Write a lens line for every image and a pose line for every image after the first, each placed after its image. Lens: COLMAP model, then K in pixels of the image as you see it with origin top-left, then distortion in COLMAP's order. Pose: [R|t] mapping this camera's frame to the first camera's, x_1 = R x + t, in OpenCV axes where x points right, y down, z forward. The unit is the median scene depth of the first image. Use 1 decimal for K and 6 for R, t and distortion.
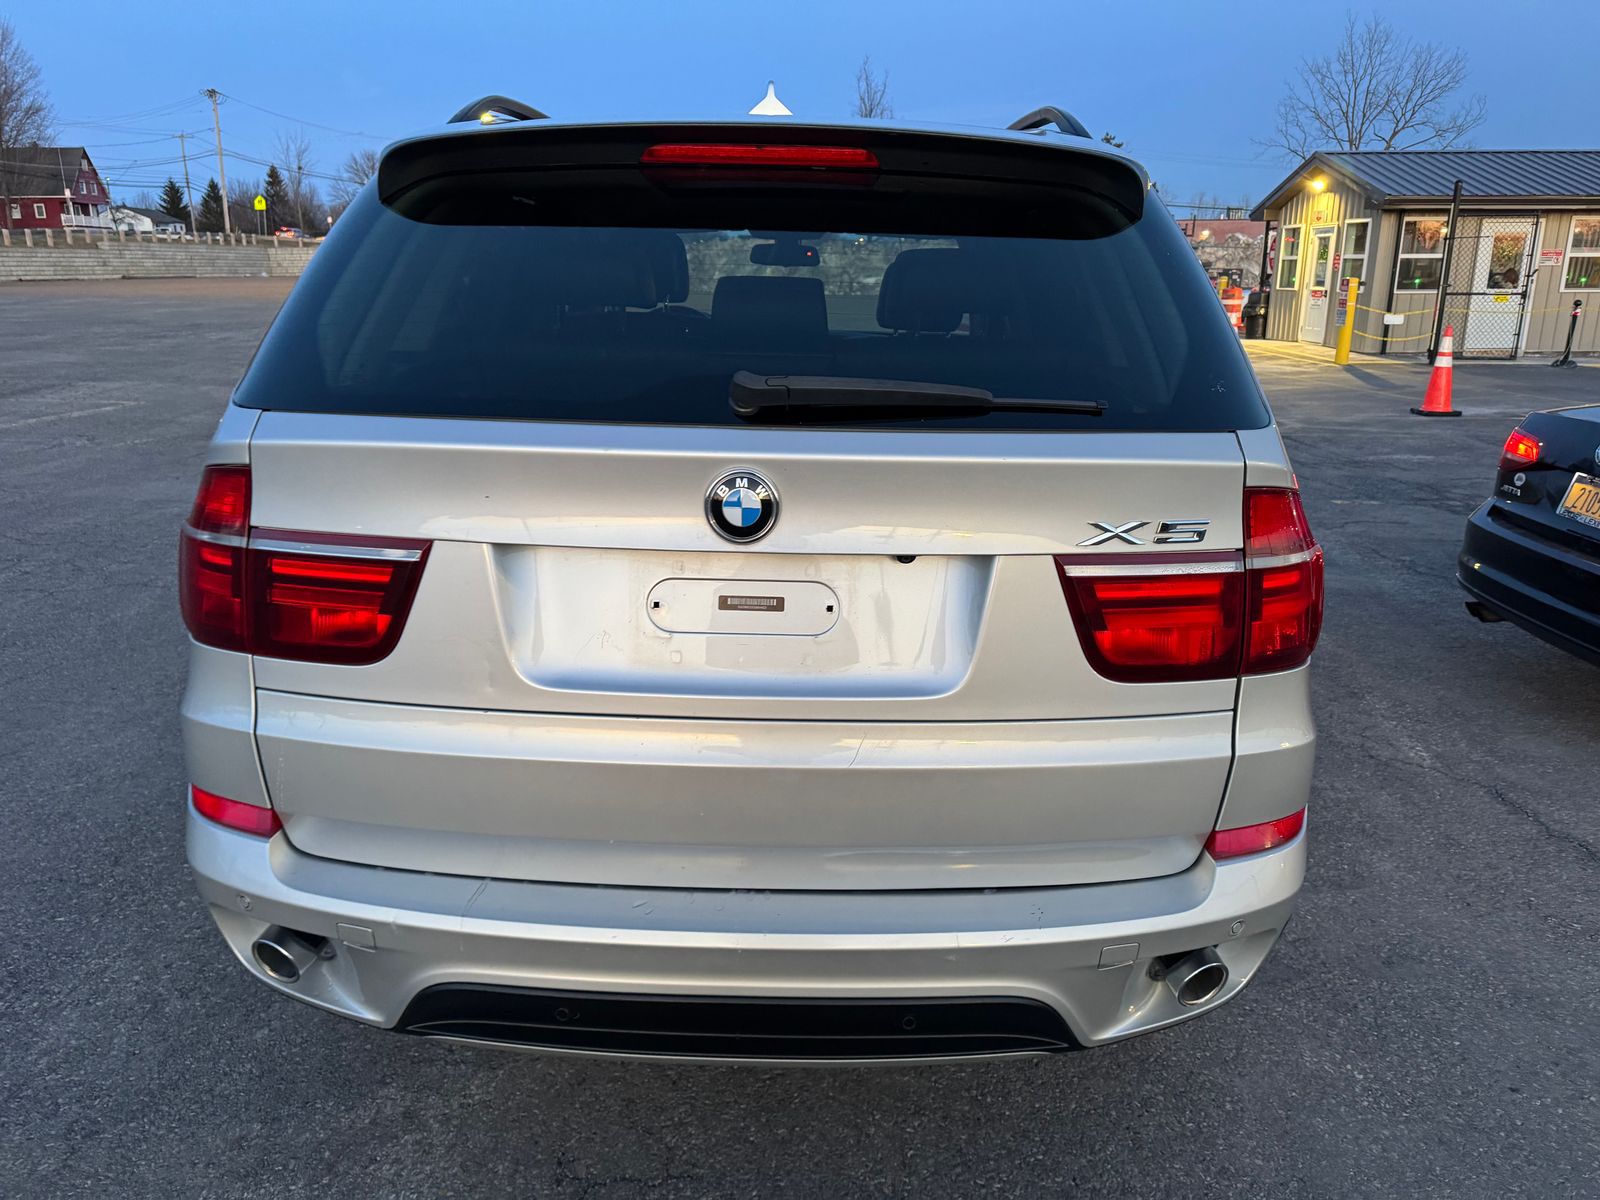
lens RADIAL K [[1191.4, 0, 800.0], [0, 1191.4, 600.0], [0, 0, 1]] dist [0.012900, -0.002100]
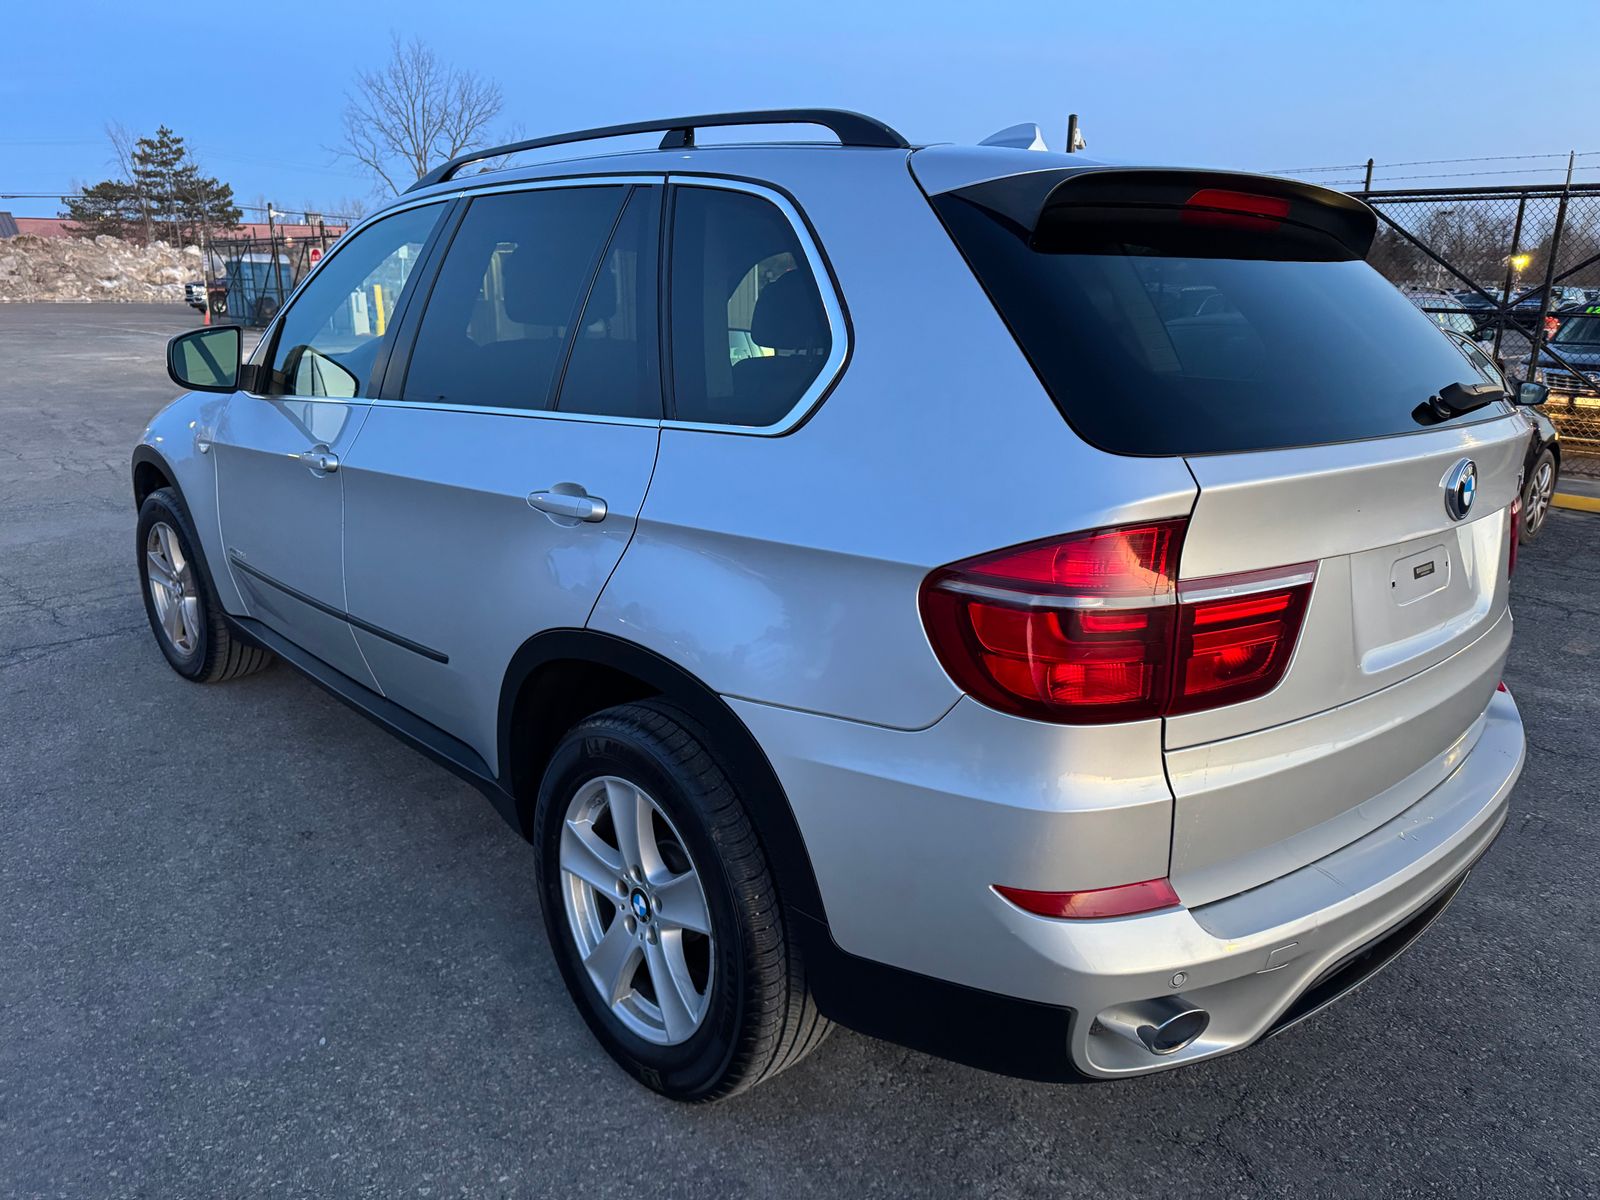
lens RADIAL K [[1191.4, 0, 800.0], [0, 1191.4, 600.0], [0, 0, 1]] dist [0.012900, -0.002100]
pose [[0.722253, -0.179790, 0.667852, -0.928935], [0.182560, 0.980934, 0.066642, -0.116167], [-0.667100, 0.073790, 0.741305, 0.352249]]
